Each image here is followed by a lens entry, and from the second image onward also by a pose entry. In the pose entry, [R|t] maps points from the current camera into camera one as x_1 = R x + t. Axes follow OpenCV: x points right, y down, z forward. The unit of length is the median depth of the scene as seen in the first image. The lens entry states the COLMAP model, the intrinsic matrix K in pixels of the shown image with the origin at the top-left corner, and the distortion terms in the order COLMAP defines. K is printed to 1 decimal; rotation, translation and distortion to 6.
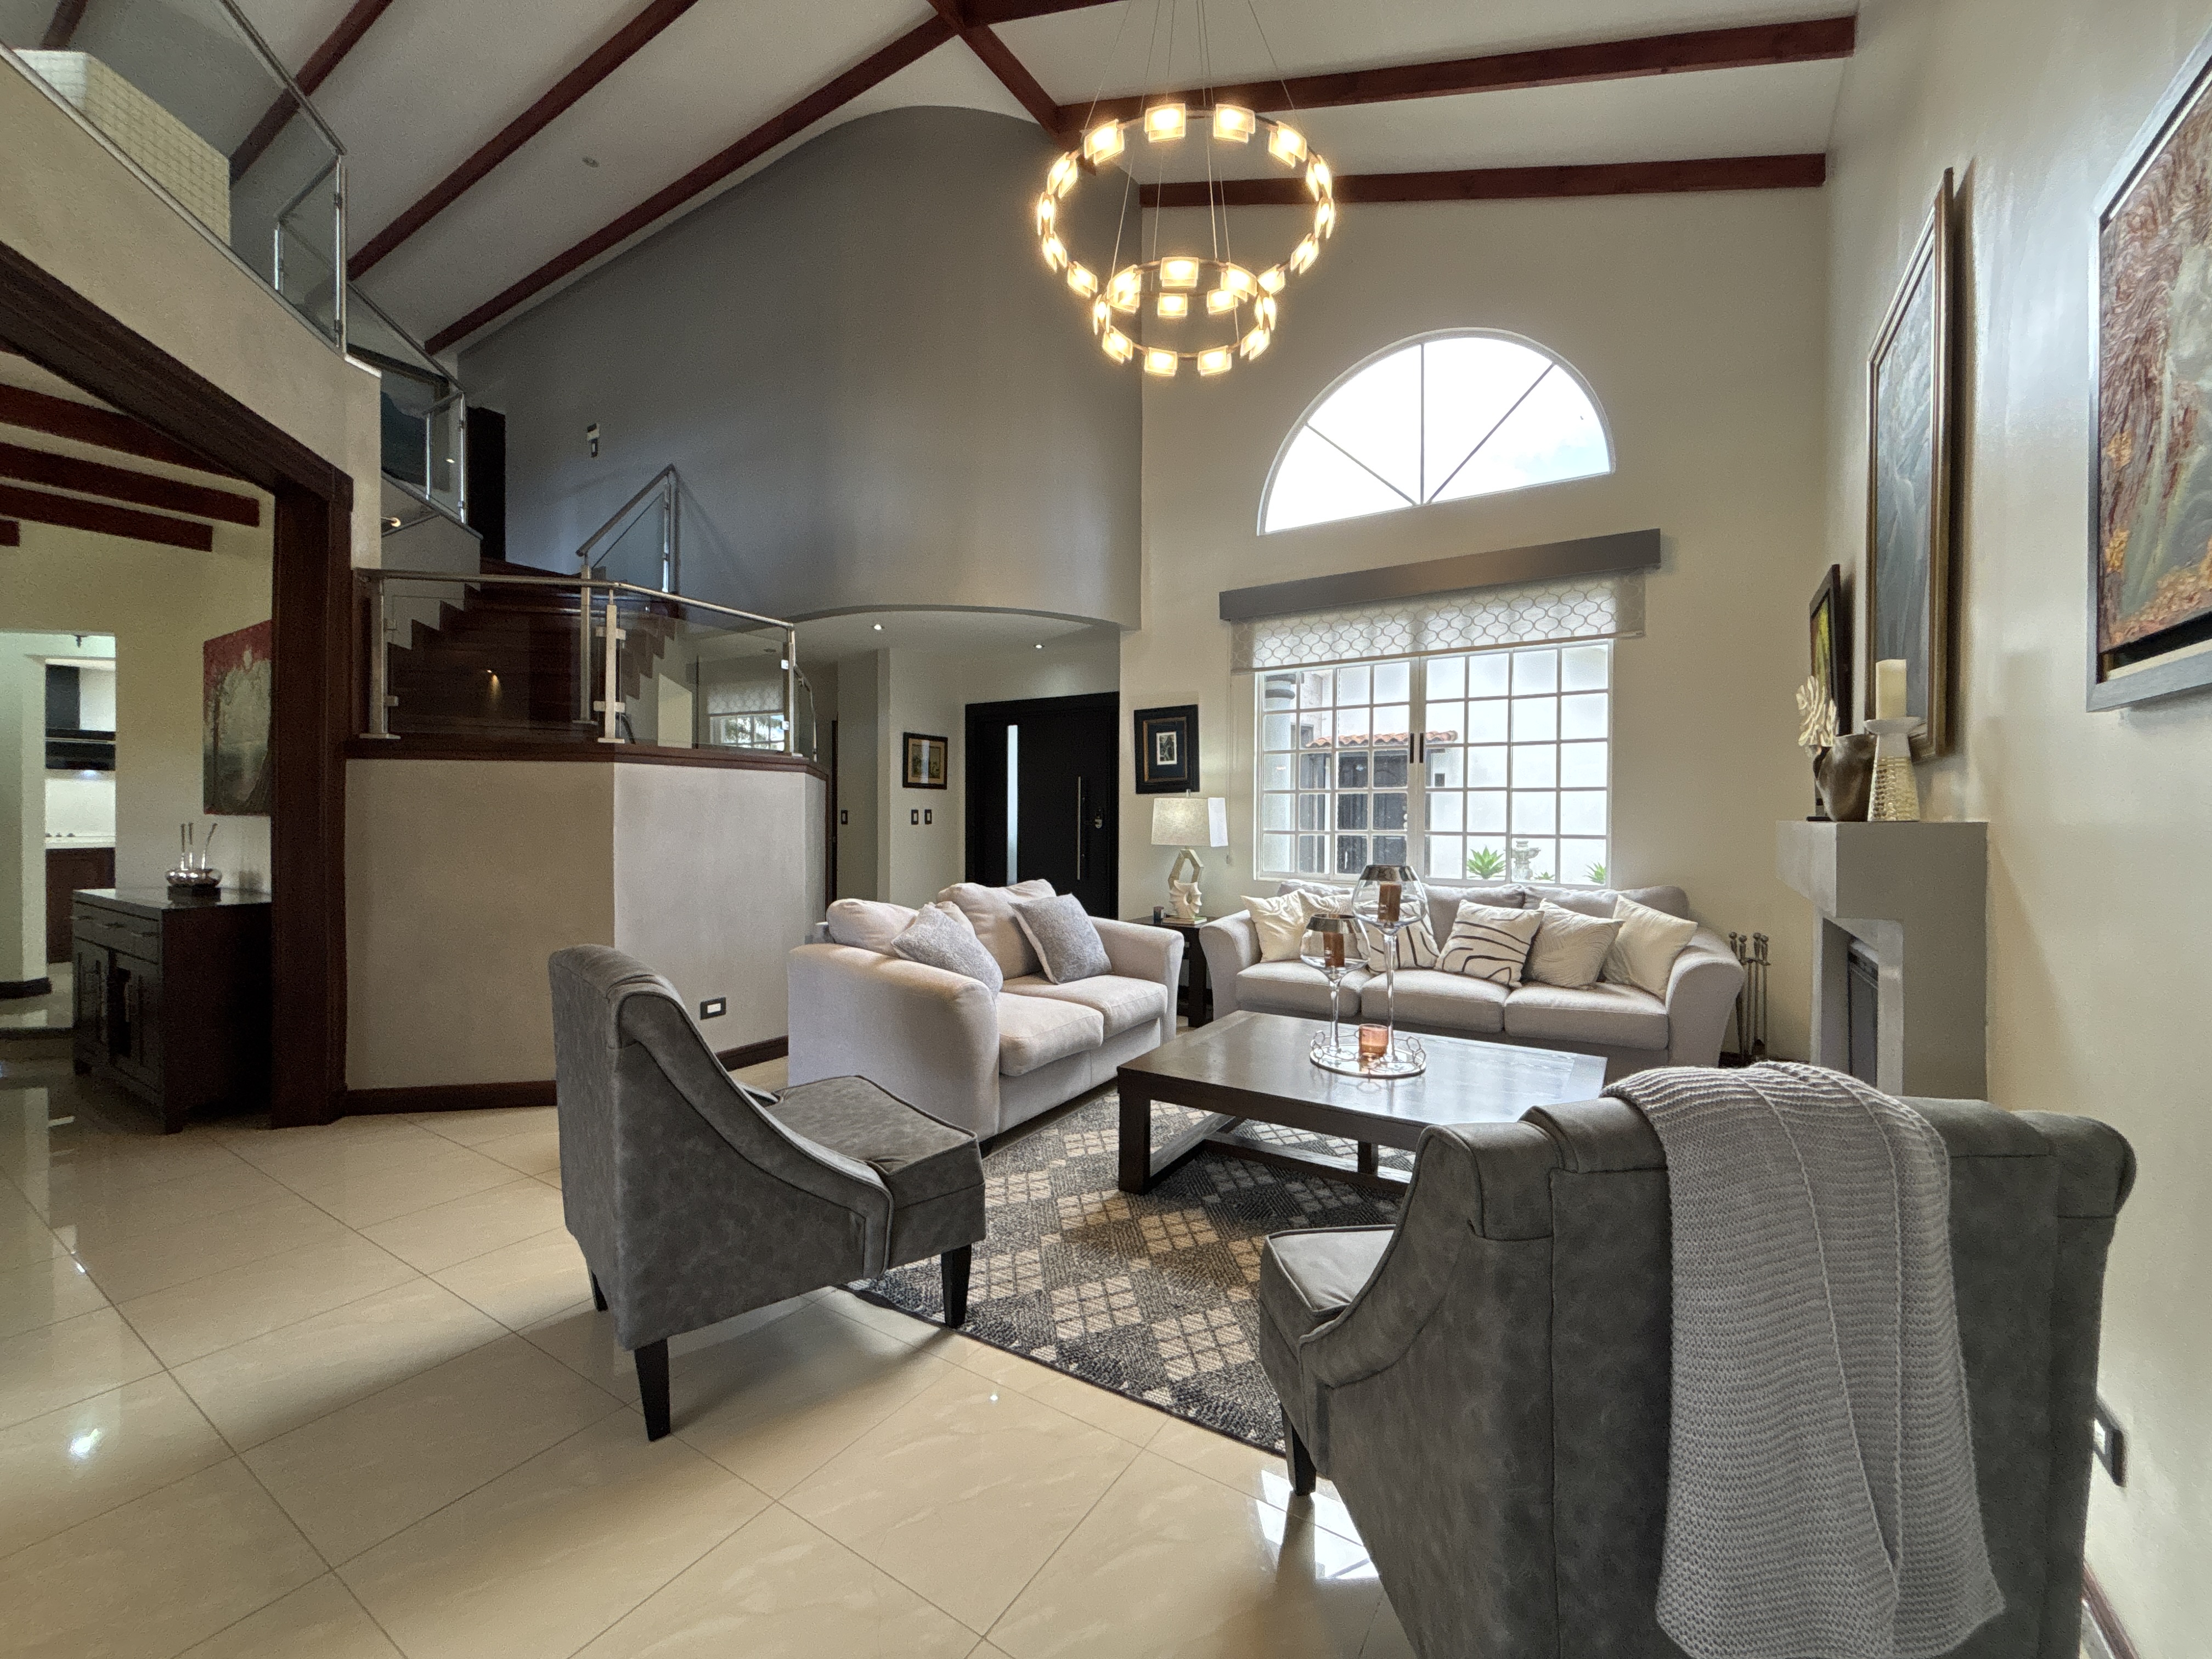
lens RADIAL K [[901.6, 0, 1074.5], [0, 901.6, 818.6], [0, 0, 1]] dist [0.001913, 0.000528]
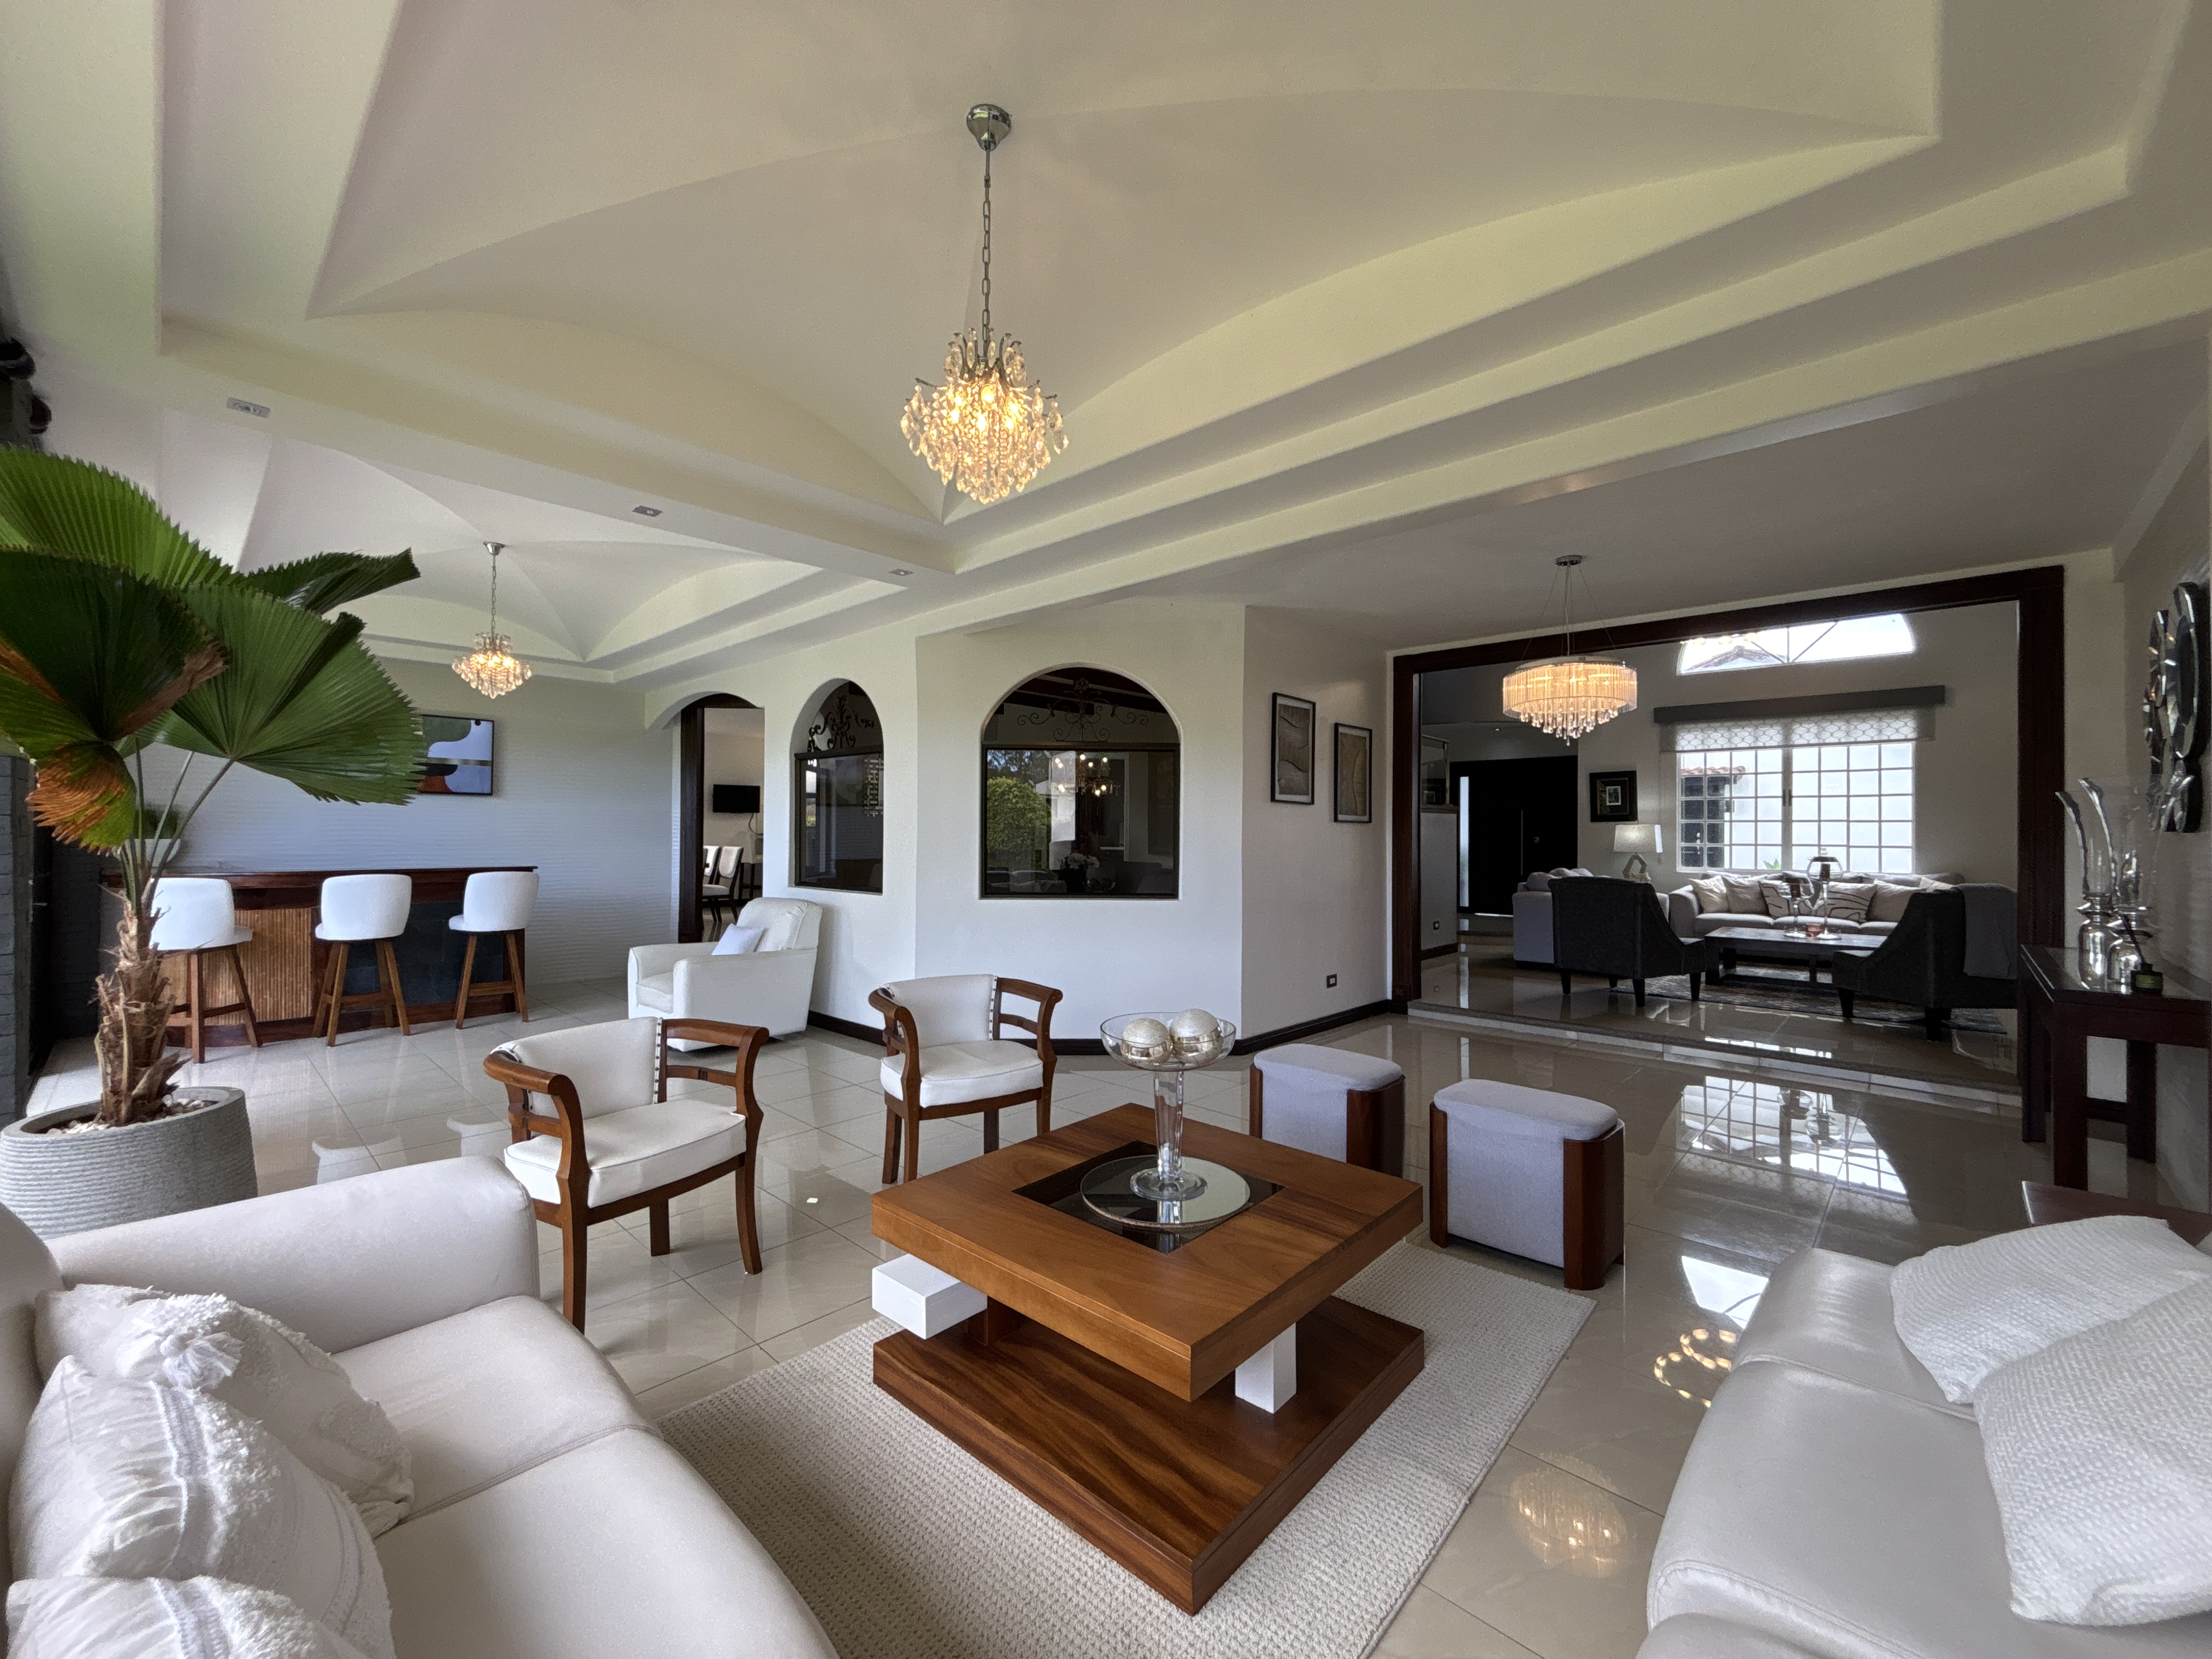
lens RADIAL K [[901.6, 0, 1074.5], [0, 901.6, 818.6], [0, 0, 1]] dist [0.001913, 0.000528]
pose [[0.984762, -0.002842, -0.173886, -0.749788], [0.000263, 0.999890, -0.014856, -0.010315], [0.173909, 0.014584, 0.984654, -1.083575]]
